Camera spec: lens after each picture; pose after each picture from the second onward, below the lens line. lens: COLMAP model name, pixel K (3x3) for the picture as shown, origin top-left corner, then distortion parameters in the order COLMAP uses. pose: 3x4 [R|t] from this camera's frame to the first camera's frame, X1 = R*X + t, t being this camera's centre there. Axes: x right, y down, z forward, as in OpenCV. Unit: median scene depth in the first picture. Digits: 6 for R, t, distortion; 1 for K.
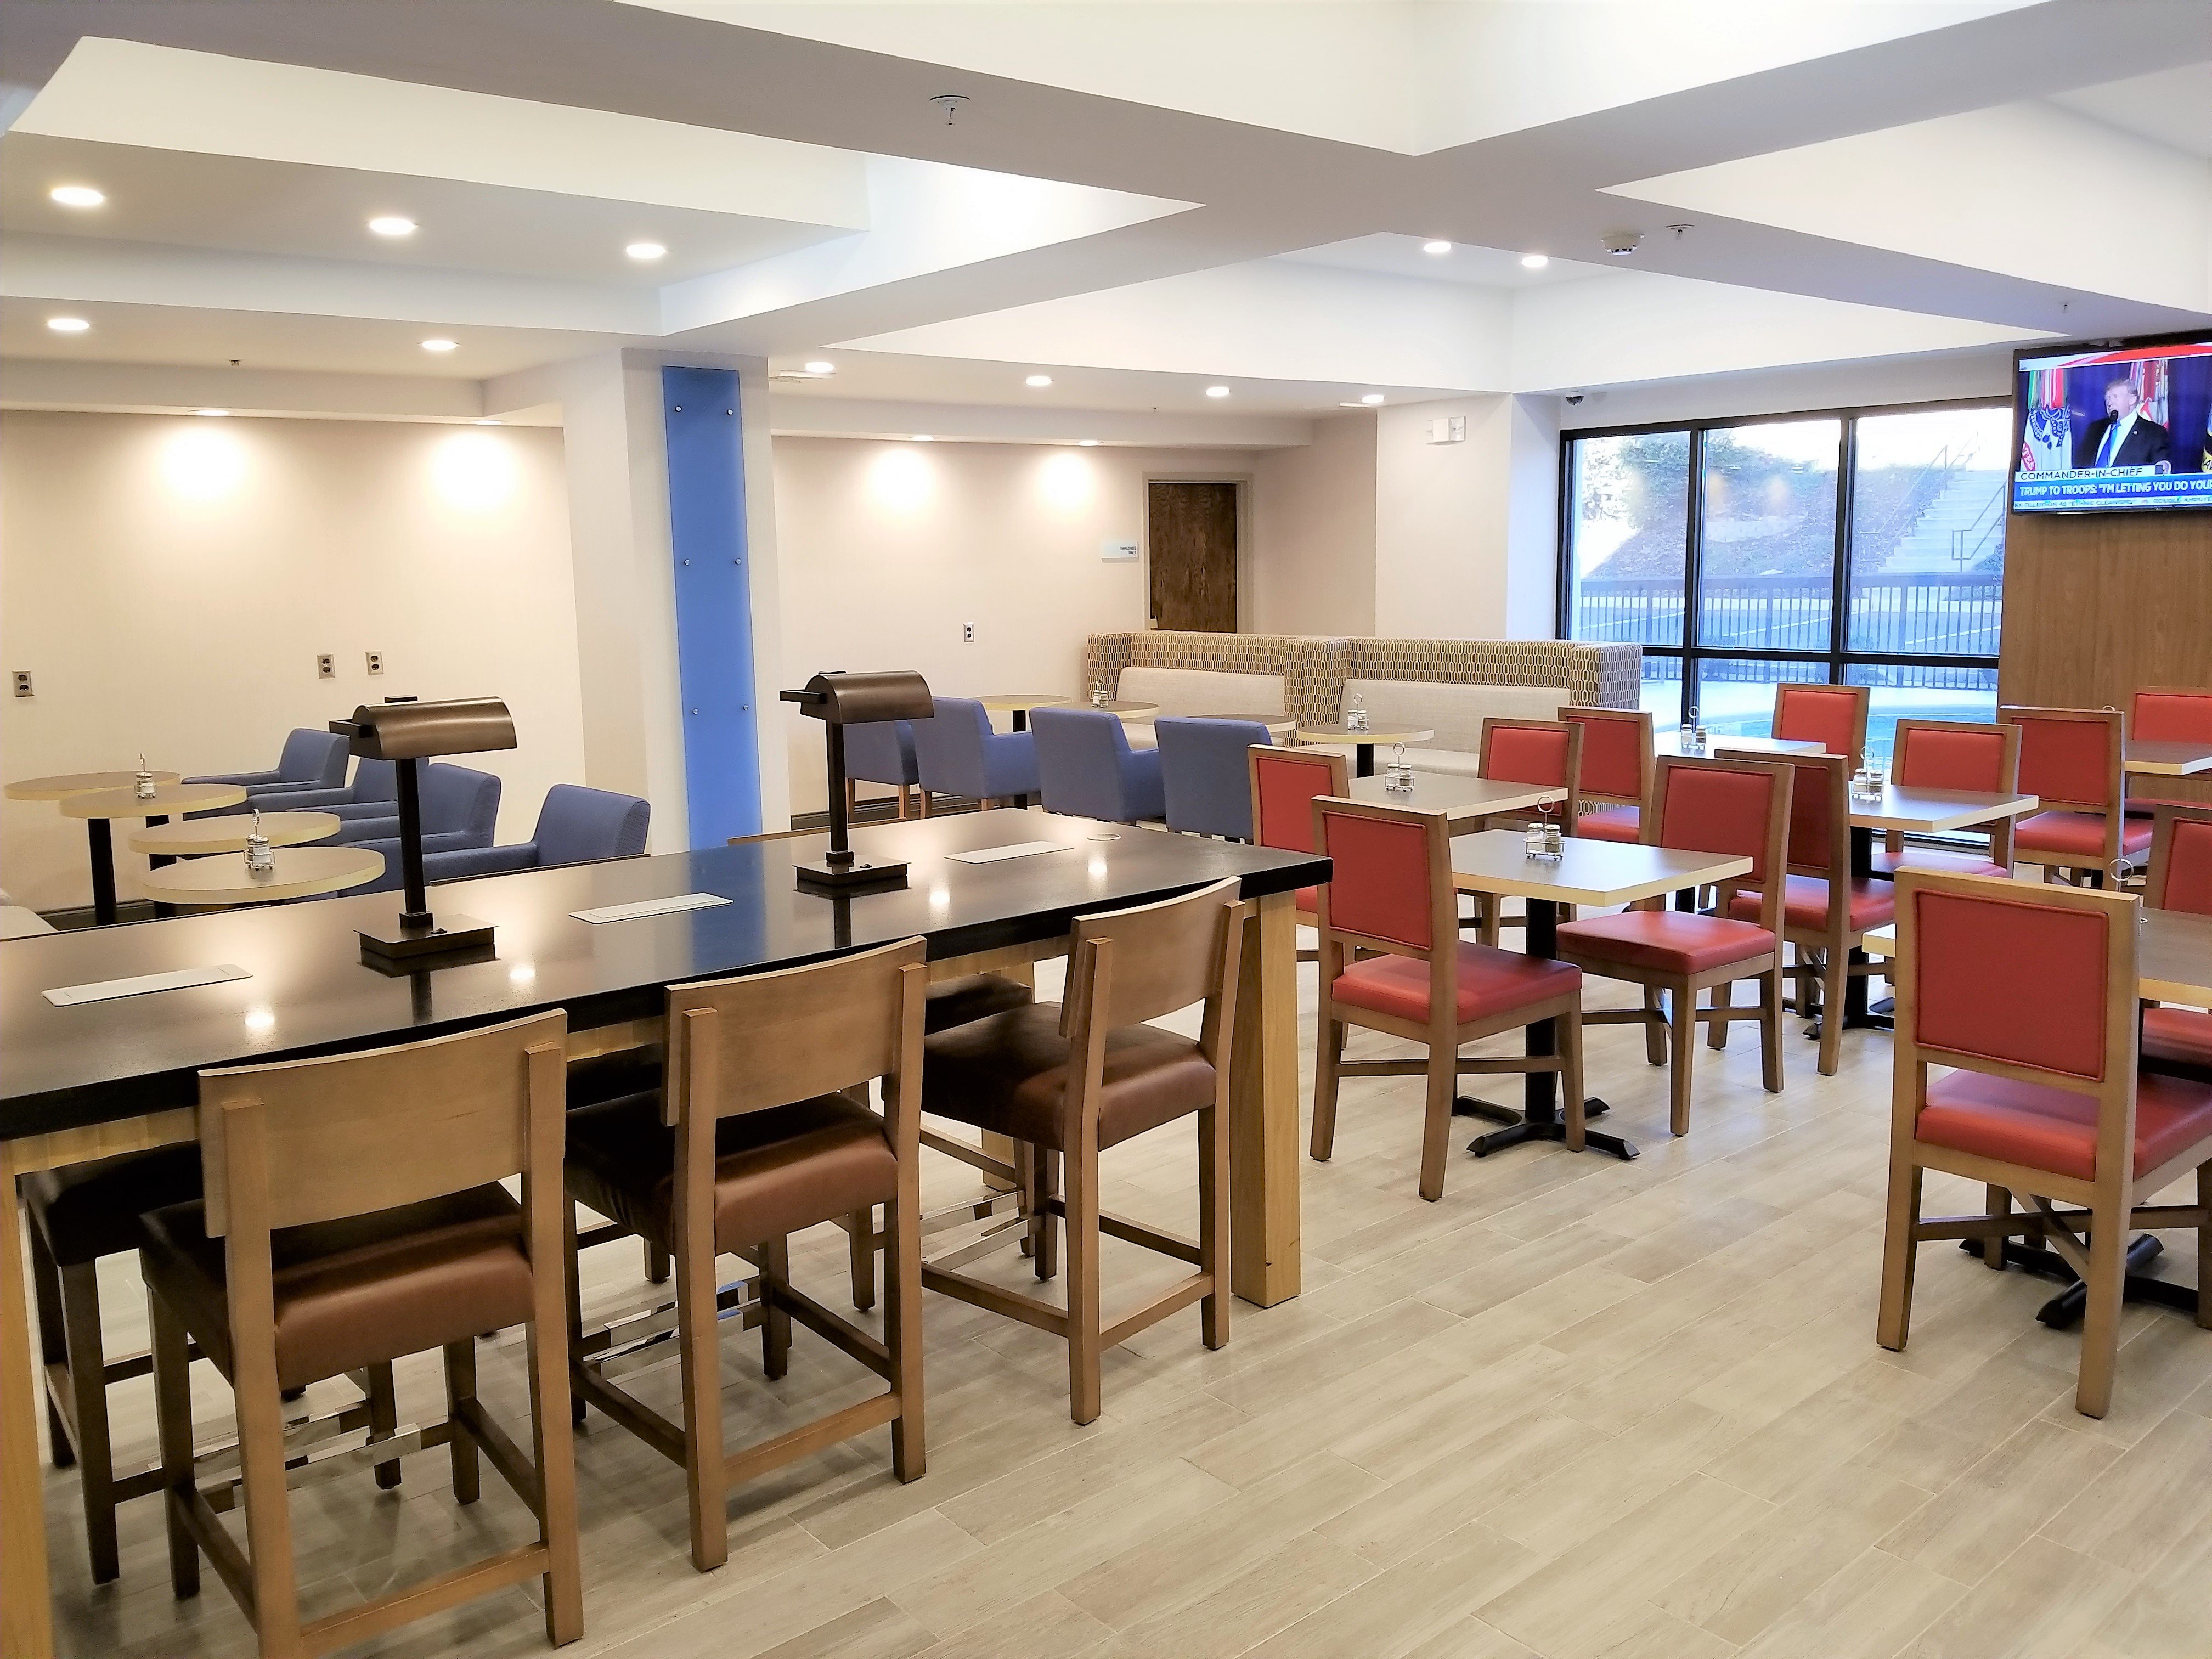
lens RADIAL K [[1780.1, 0, 1108.7], [0, 1780.1, 826.7], [0, 0, 1]] dist [0.015667, -0.013596]
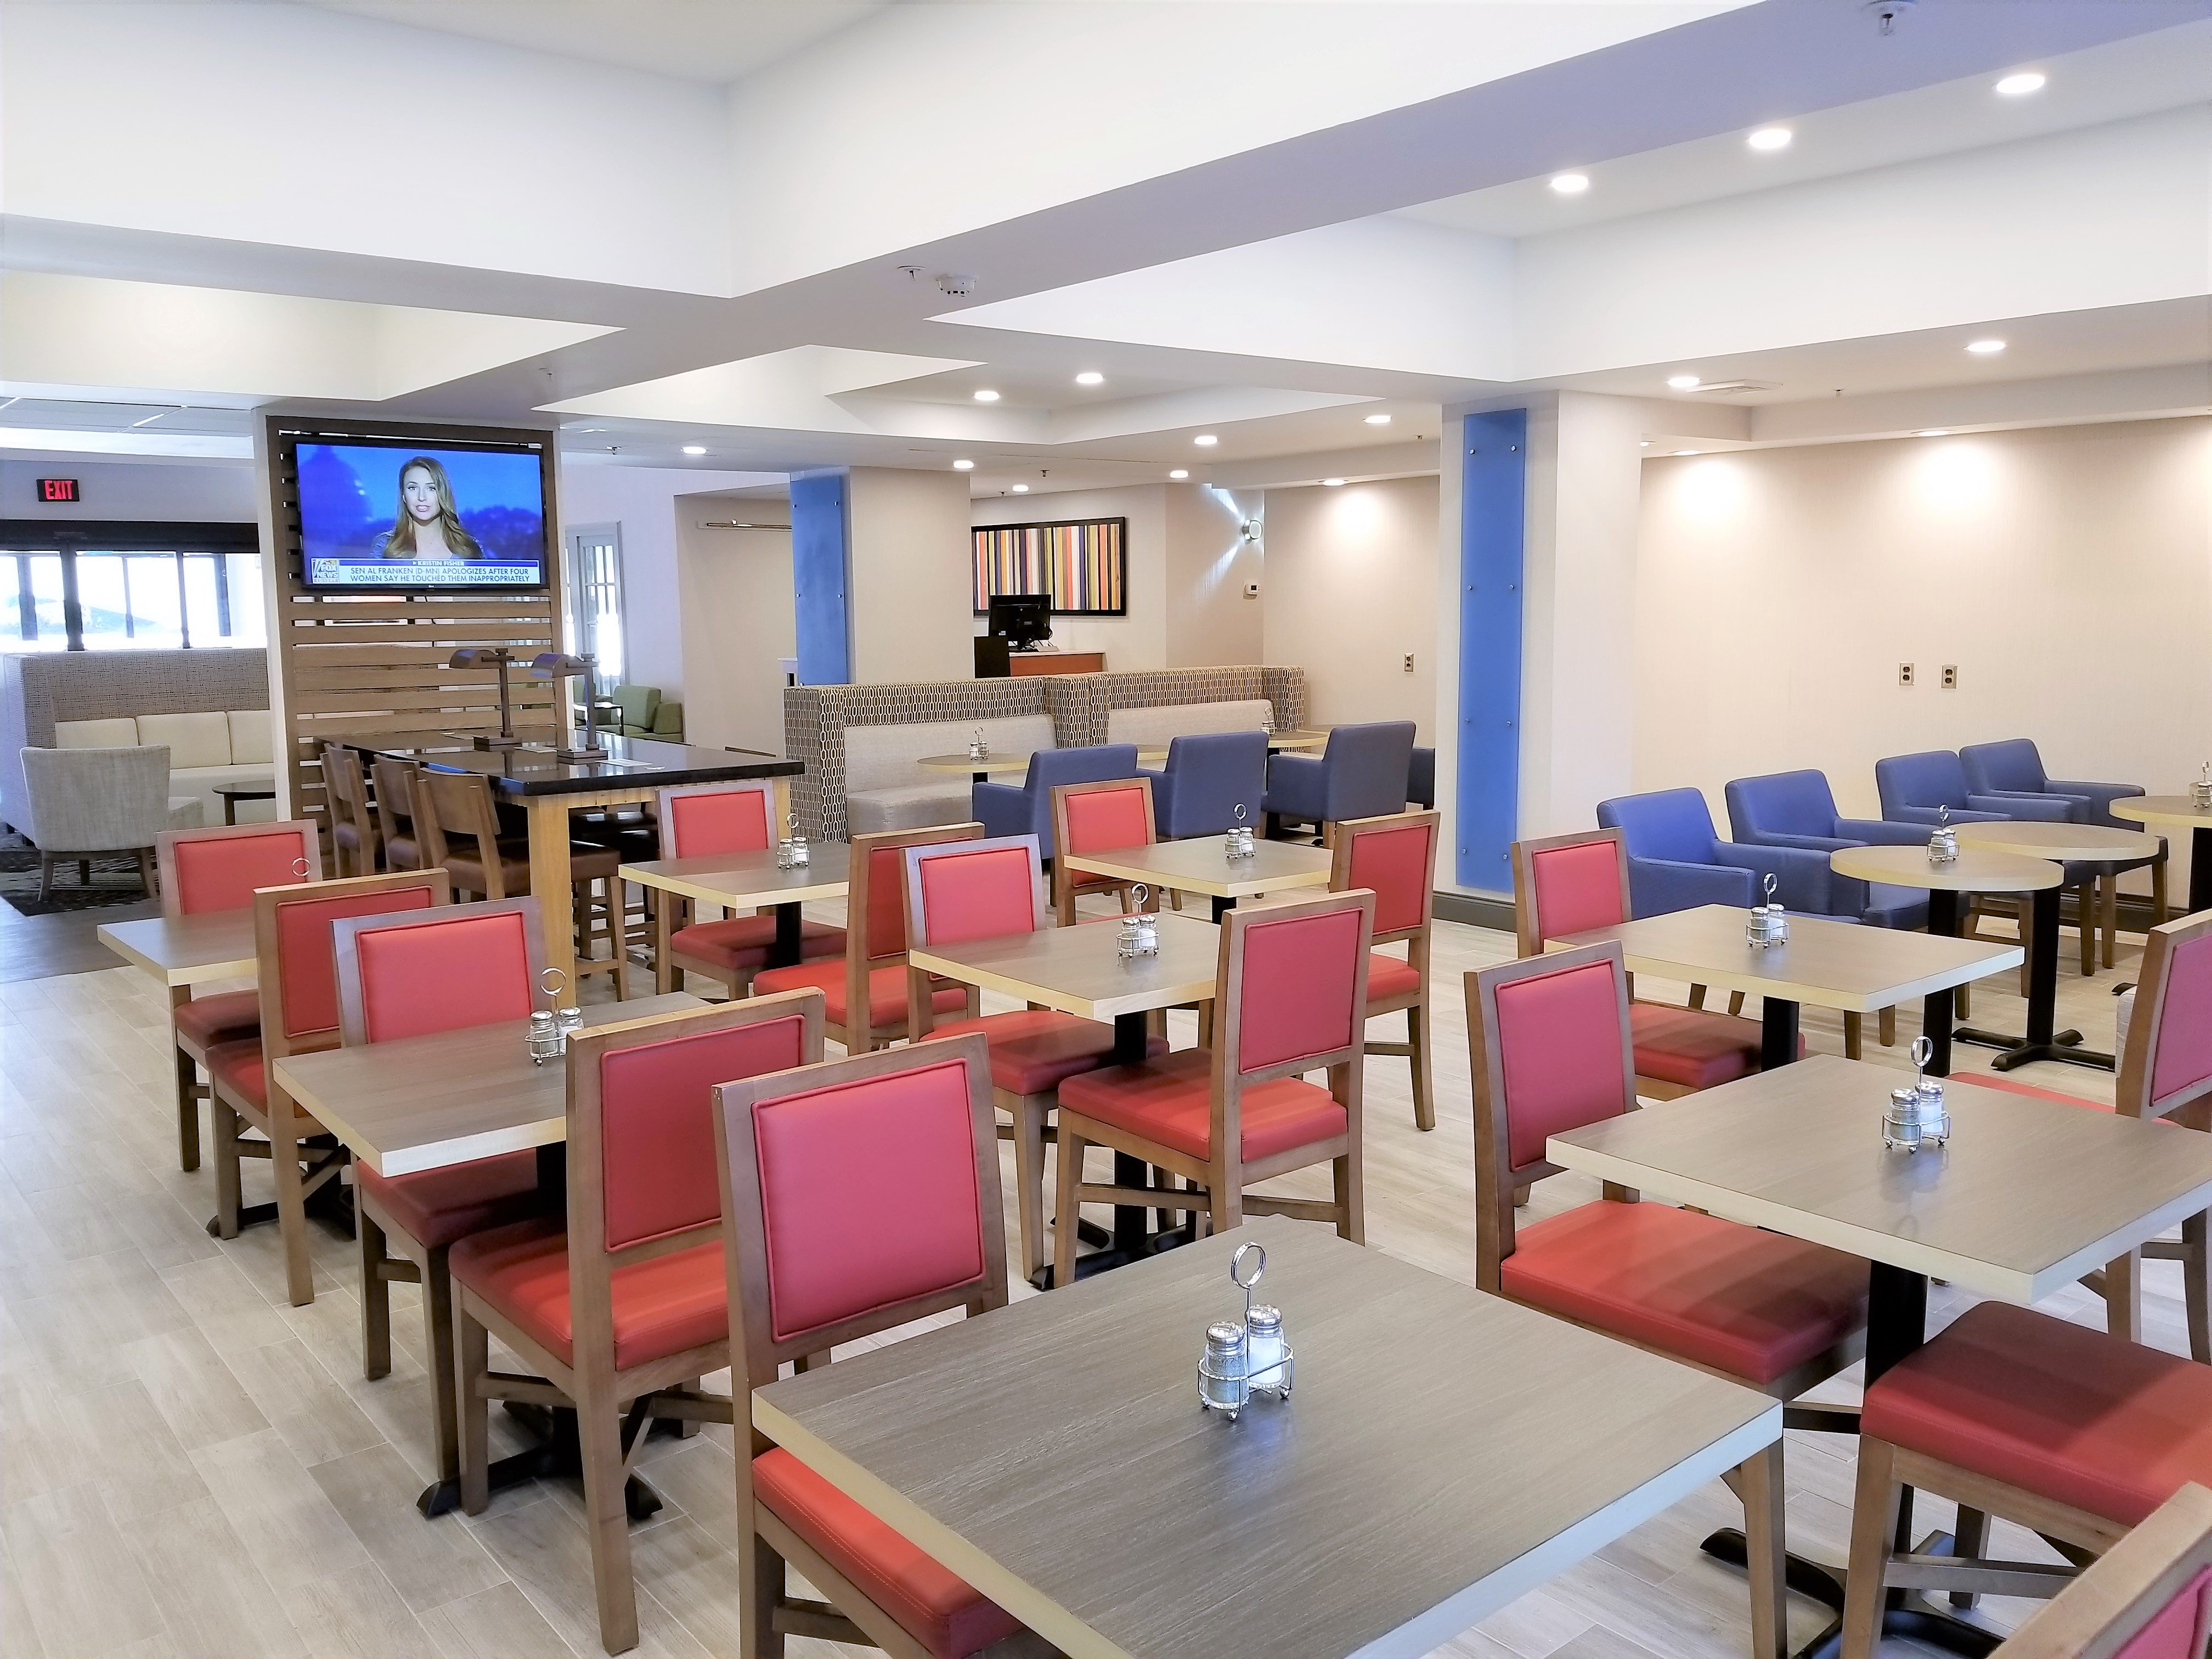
lens RADIAL K [[1780.1, 0, 1108.9], [0, 1780.1, 824.3], [0, 0, 1]] dist [0.015667, -0.013596]
pose [[-0.009940, 0.153196, -0.988146, 0.838930], [-0.141297, 0.978064, 0.153054, -0.134580], [0.989917, 0.141143, 0.011924, 0.742310]]
